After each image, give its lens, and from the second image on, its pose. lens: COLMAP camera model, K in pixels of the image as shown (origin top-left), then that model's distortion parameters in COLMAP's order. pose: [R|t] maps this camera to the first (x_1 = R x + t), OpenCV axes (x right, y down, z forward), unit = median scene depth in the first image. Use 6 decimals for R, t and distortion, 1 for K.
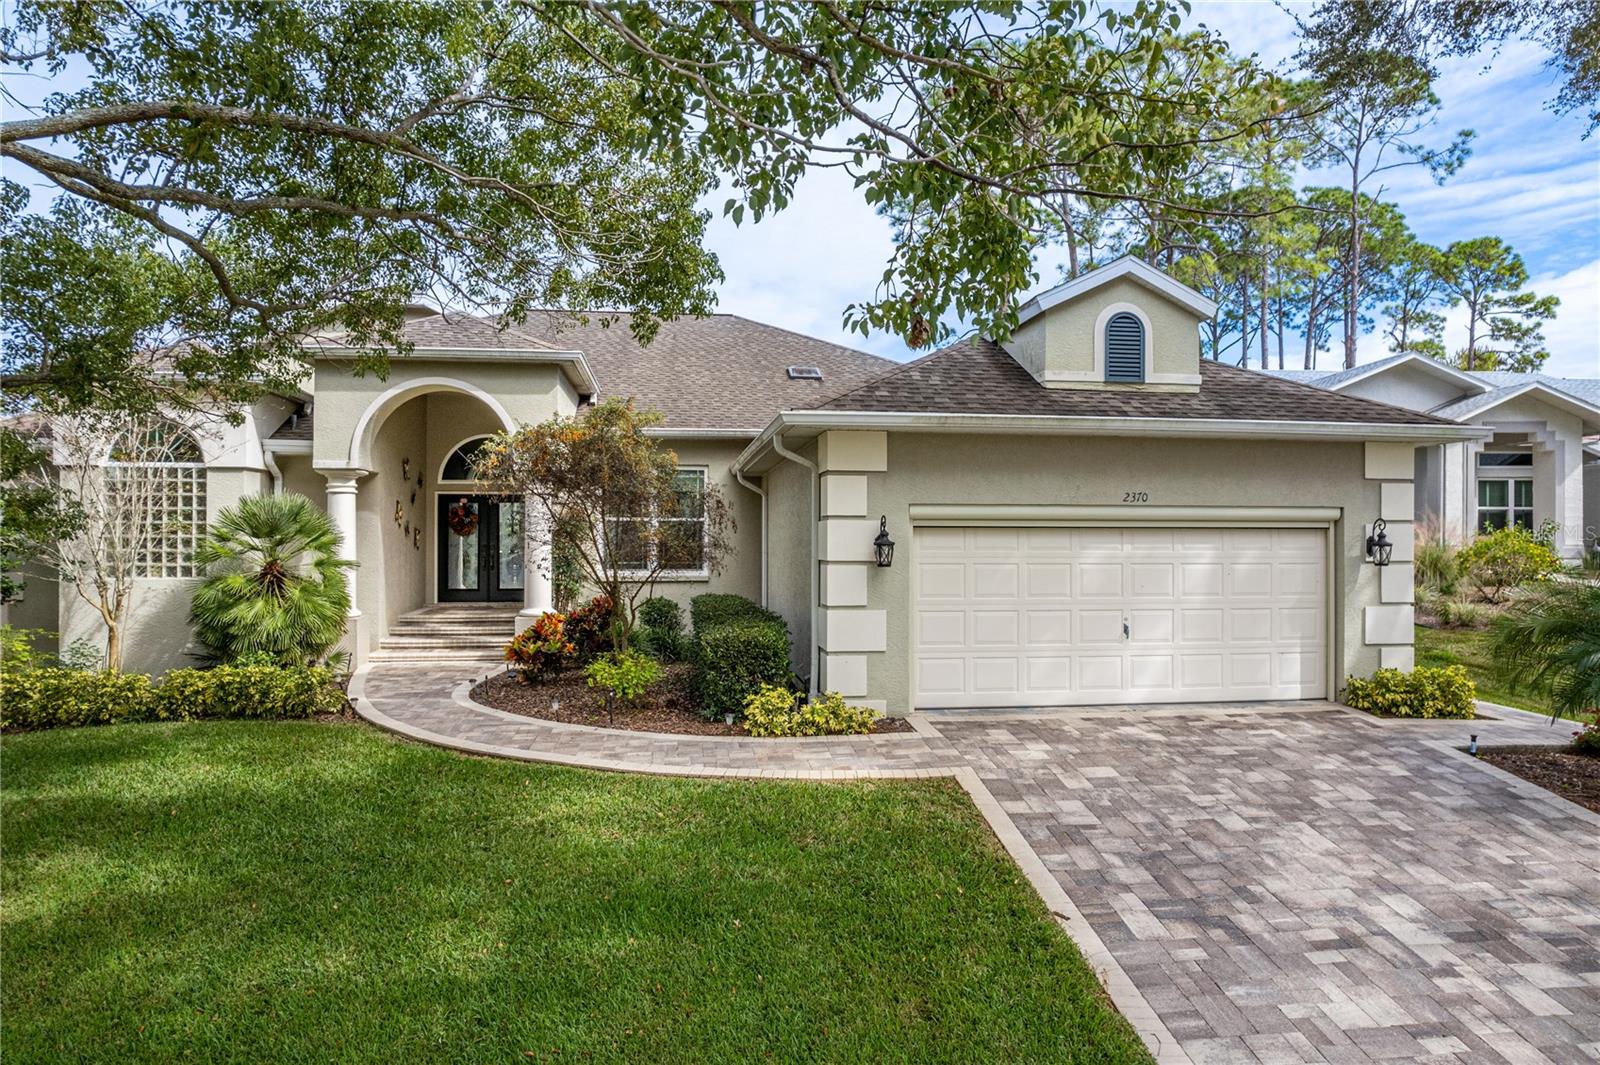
lens RADIAL K [[969.8, 0, 795.9], [0, 969.8, 541.0], [0, 0, 1]] dist [-0.035214, 0.021136]
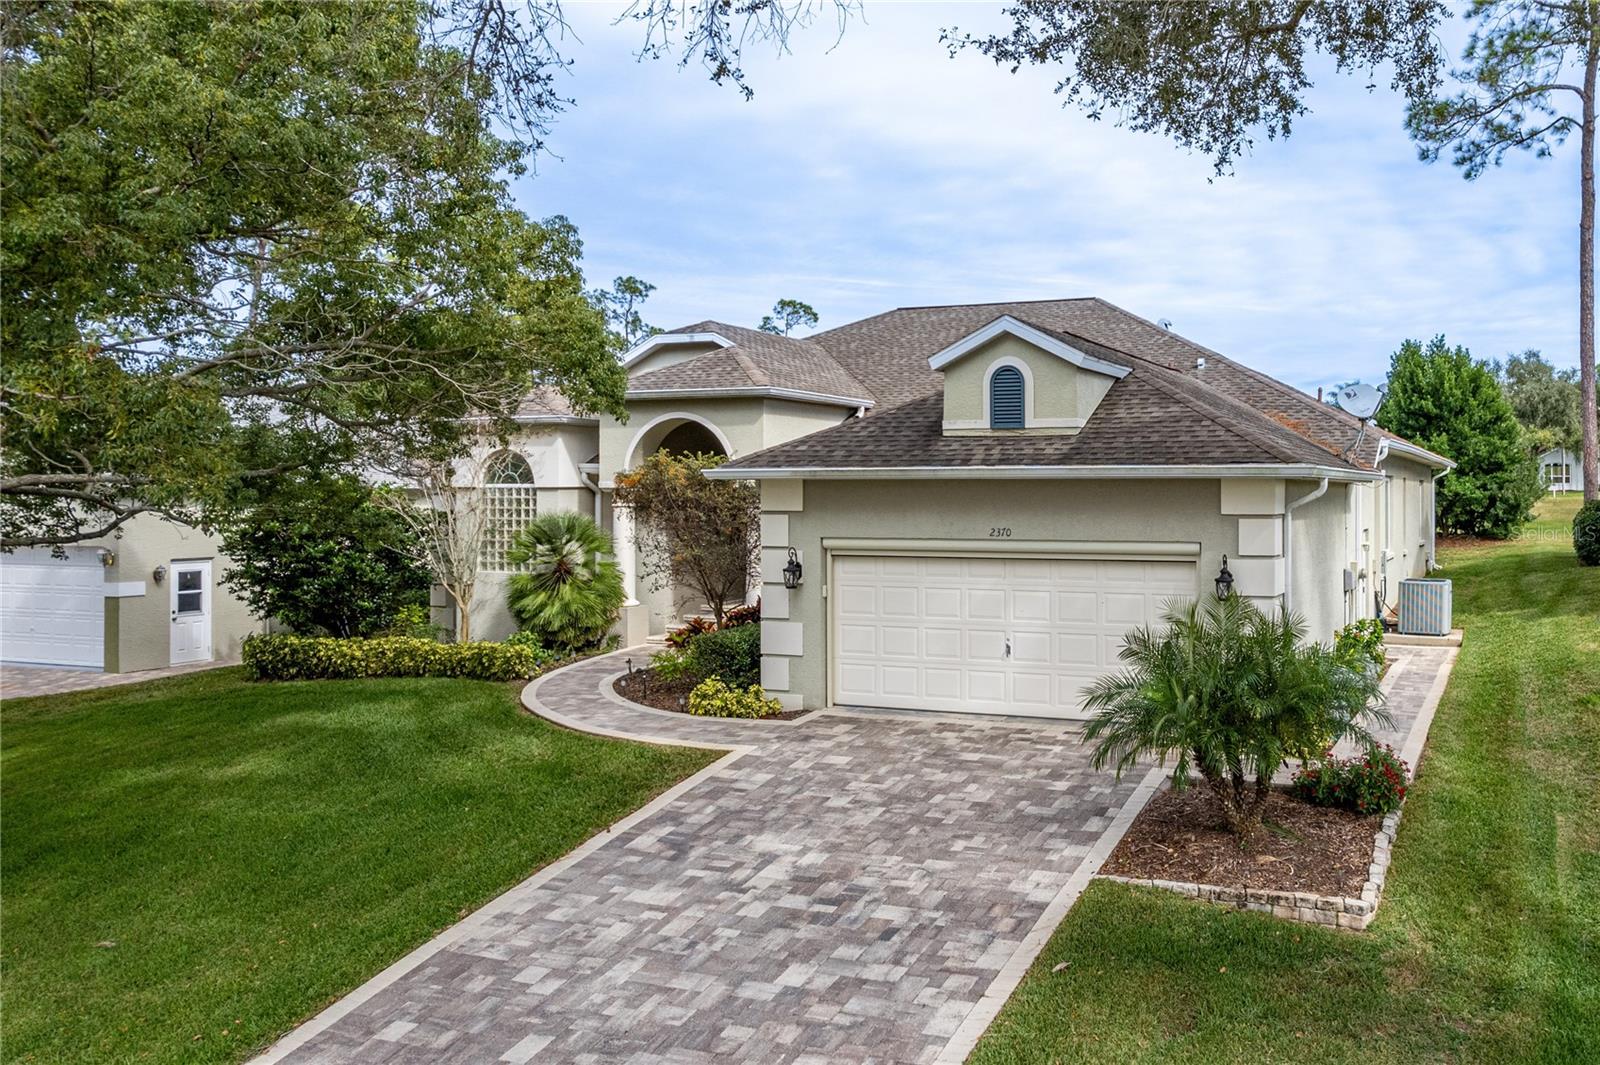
lens RADIAL K [[1029.3, 0, 799.2], [0, 1029.3, 523.5], [0, 0, 1]] dist [-0.076013, 0.066634]
pose [[0.893479, 0.000694, -0.449105, 1.077701], [-0.001249, 0.999999, -0.000940, -0.086314], [0.449103, 0.001401, 0.893479, -0.275620]]
